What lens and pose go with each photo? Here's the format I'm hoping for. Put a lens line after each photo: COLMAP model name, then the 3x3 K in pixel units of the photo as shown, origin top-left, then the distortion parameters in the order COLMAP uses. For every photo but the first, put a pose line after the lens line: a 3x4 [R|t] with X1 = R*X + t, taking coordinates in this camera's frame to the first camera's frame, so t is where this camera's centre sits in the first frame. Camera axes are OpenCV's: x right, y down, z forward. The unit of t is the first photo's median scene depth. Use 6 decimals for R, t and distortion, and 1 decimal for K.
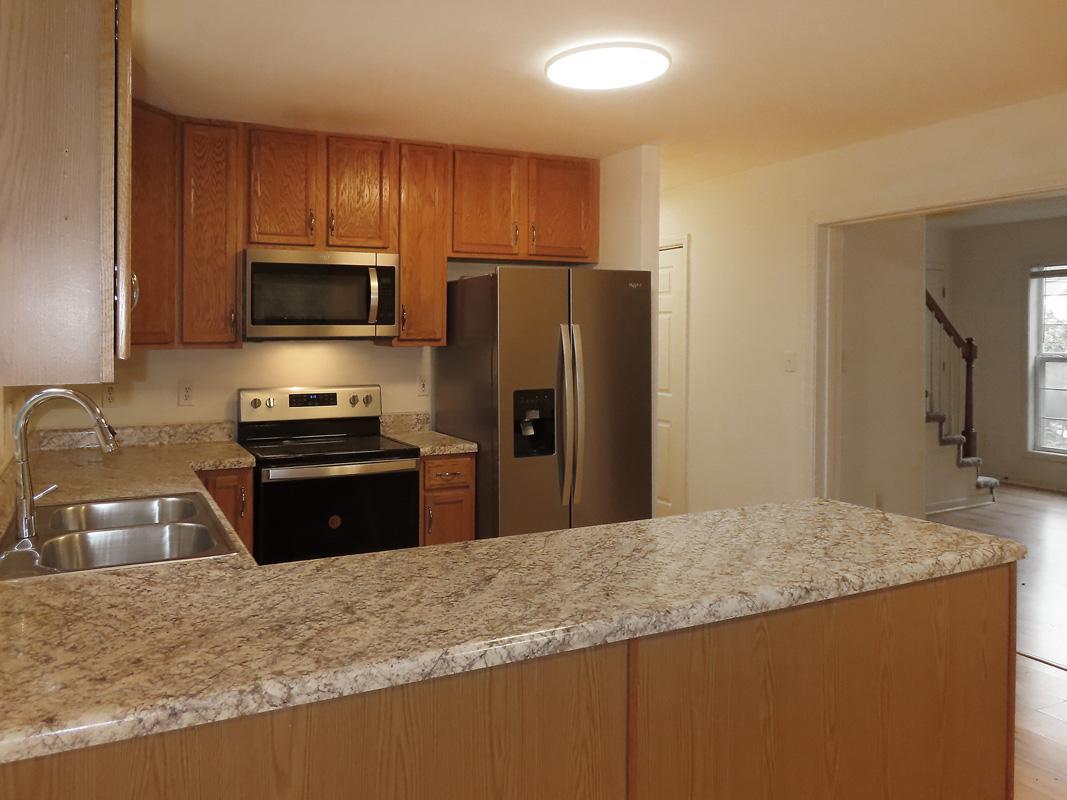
lens RADIAL K [[824.0, 0, 531.4], [0, 824.0, 355.3], [0, 0, 1]] dist [-0.005244, -0.002877]
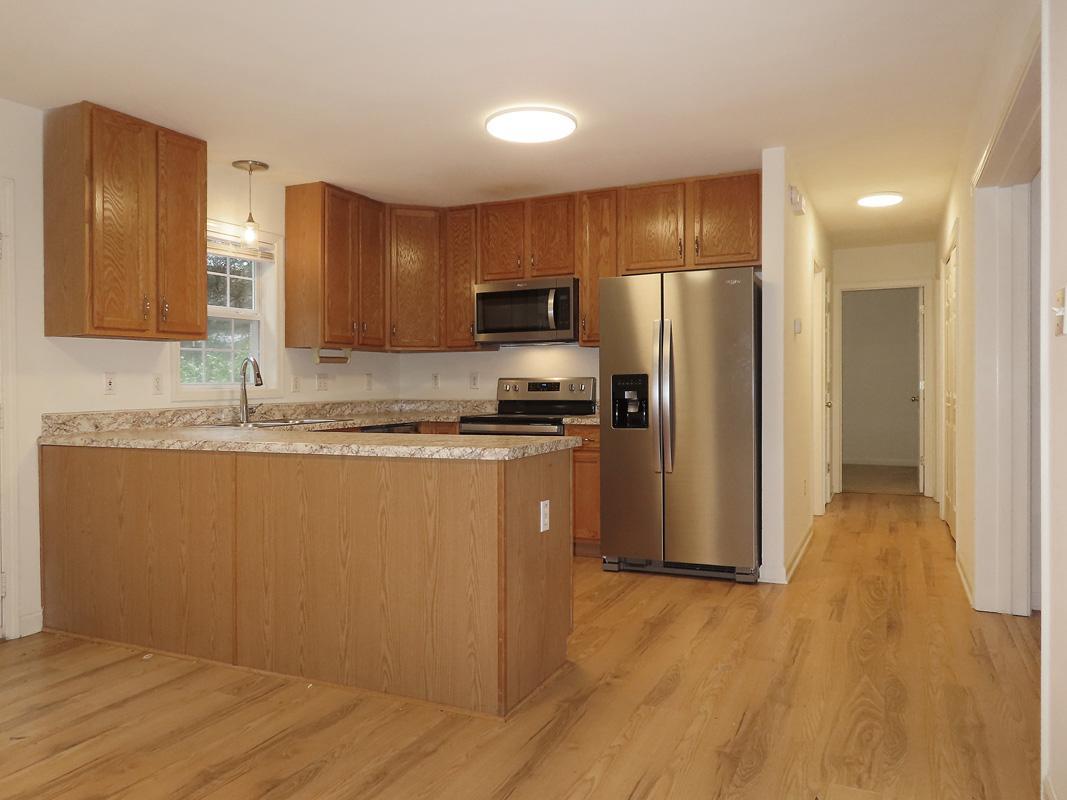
lens RADIAL K [[815.1, 0, 533.5], [0, 815.1, 400.0], [0, 0, 1]] dist [-0.001829, -0.000556]
pose [[0.624619, 0.005503, -0.780910, 0.871525], [-0.006471, 0.999977, 0.001871, 0.079357], [0.780903, 0.003884, 0.624641, 0.119852]]
